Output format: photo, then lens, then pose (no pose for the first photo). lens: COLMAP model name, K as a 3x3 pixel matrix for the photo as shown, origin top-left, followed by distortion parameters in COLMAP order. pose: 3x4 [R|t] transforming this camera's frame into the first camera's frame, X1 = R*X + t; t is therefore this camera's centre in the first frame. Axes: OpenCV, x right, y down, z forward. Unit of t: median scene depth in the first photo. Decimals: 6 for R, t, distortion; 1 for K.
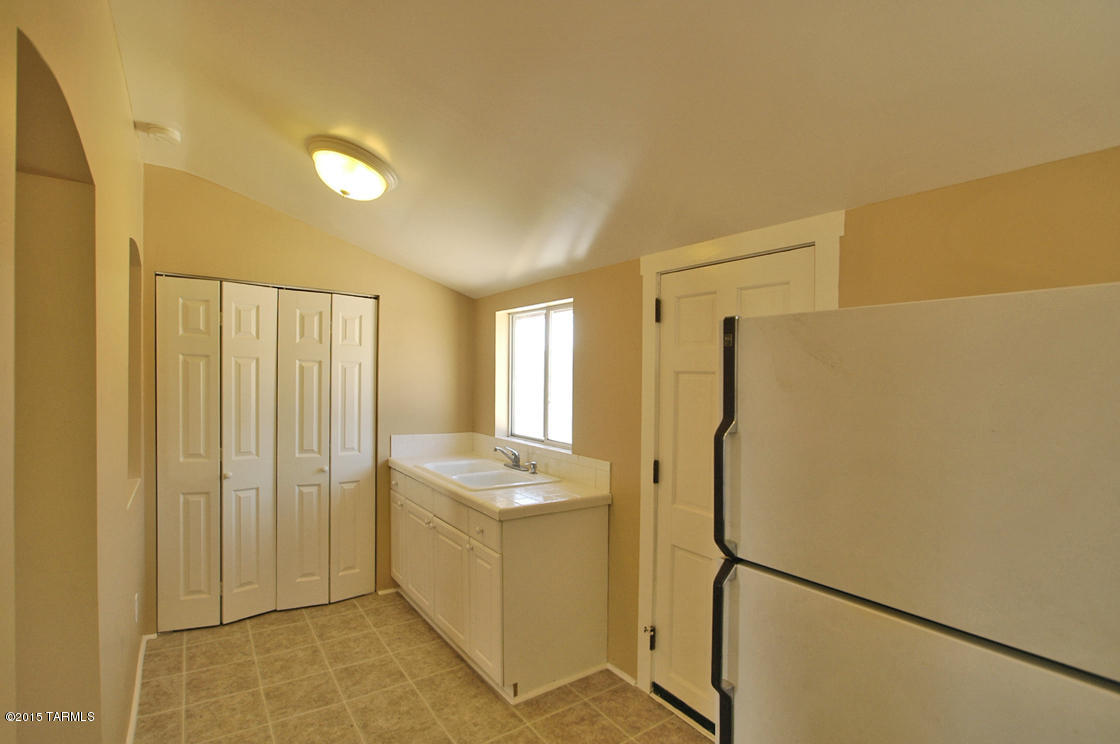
lens RADIAL K [[539.4, 0, 551.3], [0, 539.4, 374.5], [0, 0, 1]] dist [-0.027642, 0.017946]
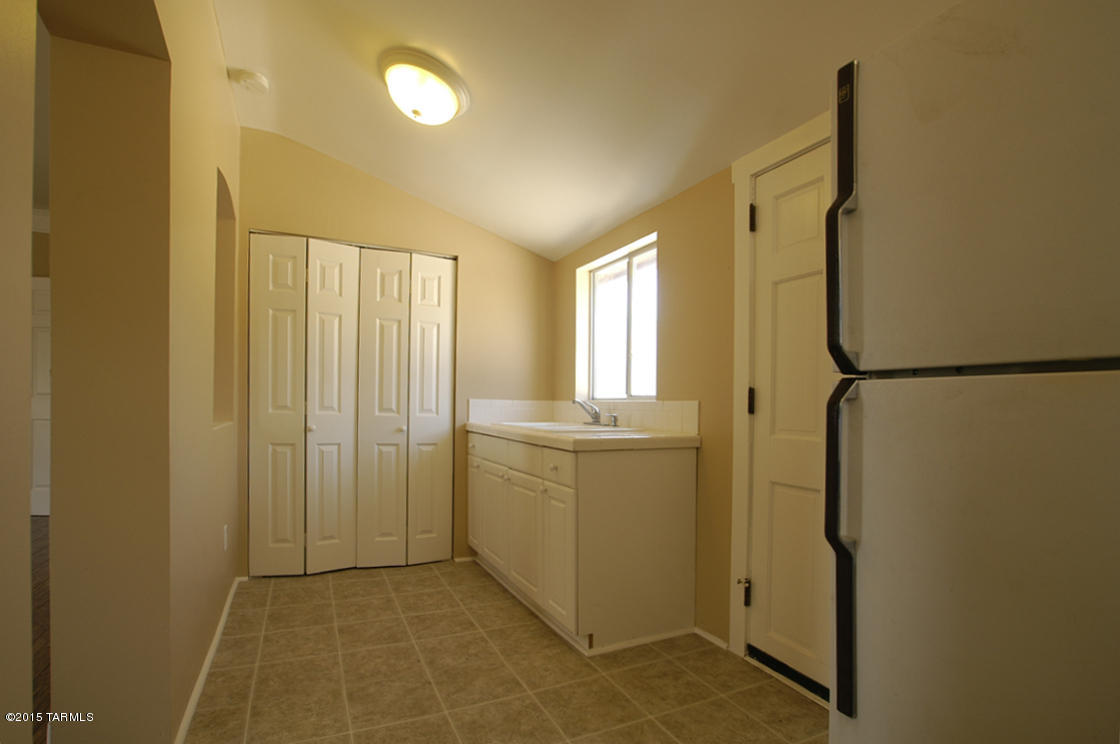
lens RADIAL K [[539.4, 0, 552.4], [0, 539.4, 411.7], [0, 0, 1]] dist [-0.027642, 0.017946]
pose [[0.986604, 0.000835, -0.163130, 0.016440], [-0.002740, 0.999931, -0.011451, 0.195186], [0.163109, 0.011744, 0.986538, 0.076936]]
